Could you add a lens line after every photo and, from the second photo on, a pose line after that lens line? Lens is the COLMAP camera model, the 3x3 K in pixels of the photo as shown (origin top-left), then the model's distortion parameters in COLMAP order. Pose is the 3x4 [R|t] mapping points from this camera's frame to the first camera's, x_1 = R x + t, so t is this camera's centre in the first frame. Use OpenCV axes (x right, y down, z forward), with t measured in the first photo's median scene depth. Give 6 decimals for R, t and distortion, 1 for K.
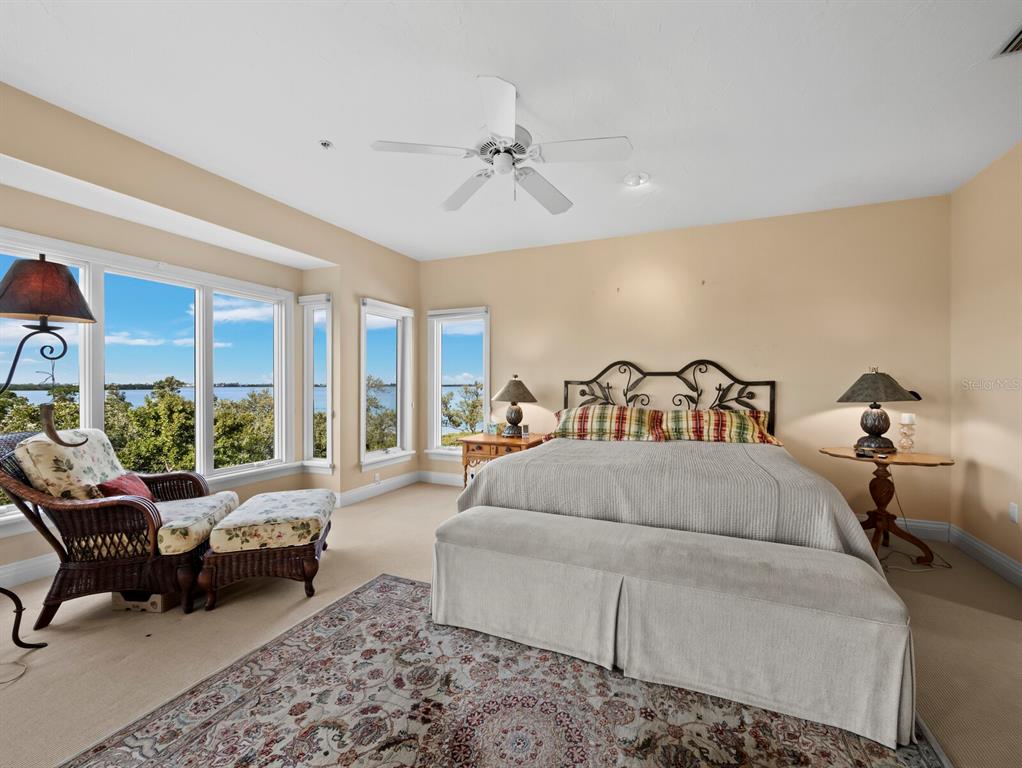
lens RADIAL K [[433.0, 0, 513.1], [0, 433.0, 385.5], [0, 0, 1]] dist [-0.002071, -0.000060]
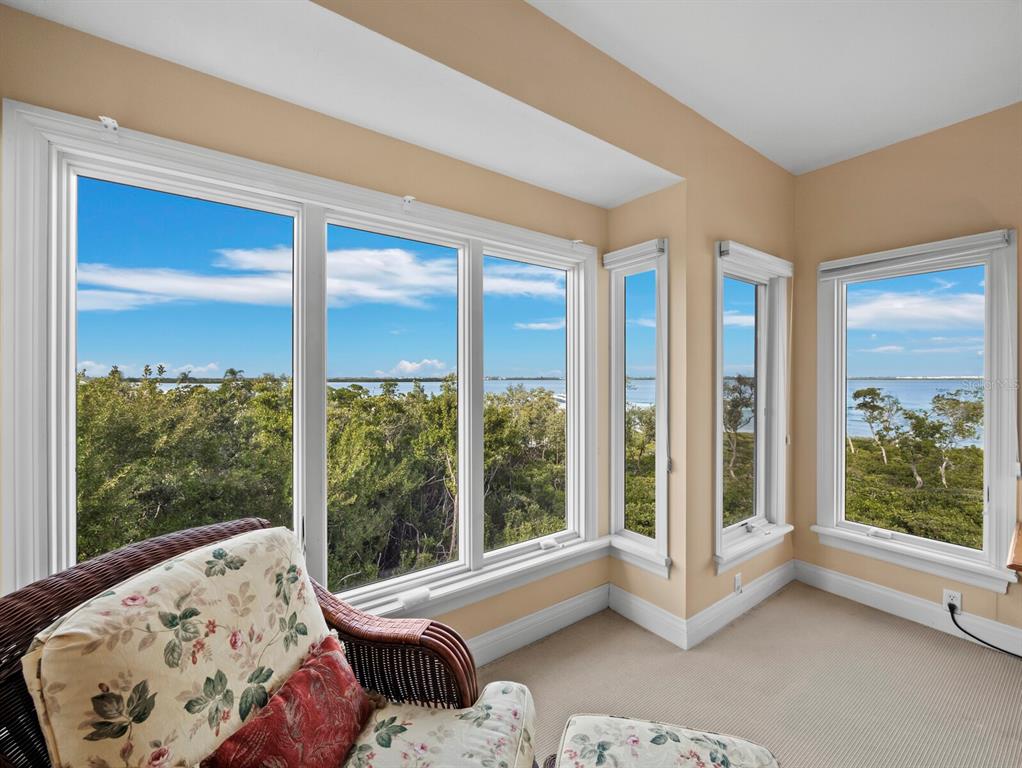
lens RADIAL K [[433.0, 0, 513.1], [0, 433.0, 385.5], [0, 0, 1]] dist [-0.002071, -0.000060]
pose [[0.861683, 0.008231, -0.507380, -0.510051], [-0.001033, 0.999895, 0.014466, -0.061936], [0.507446, -0.011941, 0.861601, 0.727363]]
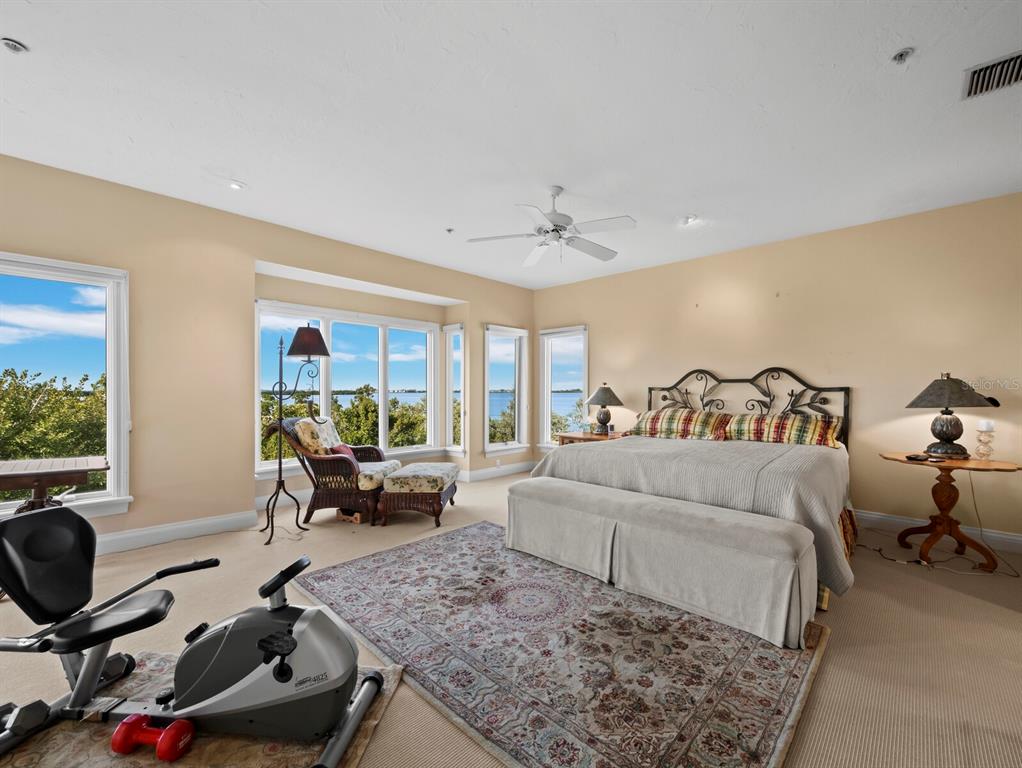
lens RADIAL K [[426.6, 0, 507.7], [0, 426.6, 391.7], [0, 0, 1]] dist [0.002227, 0.000468]
pose [[0.938702, -0.000133, -0.344729, 0.272211], [0.000370, 1.000000, 0.000620, -0.000265], [0.344729, -0.000710, 0.938702, -0.327351]]
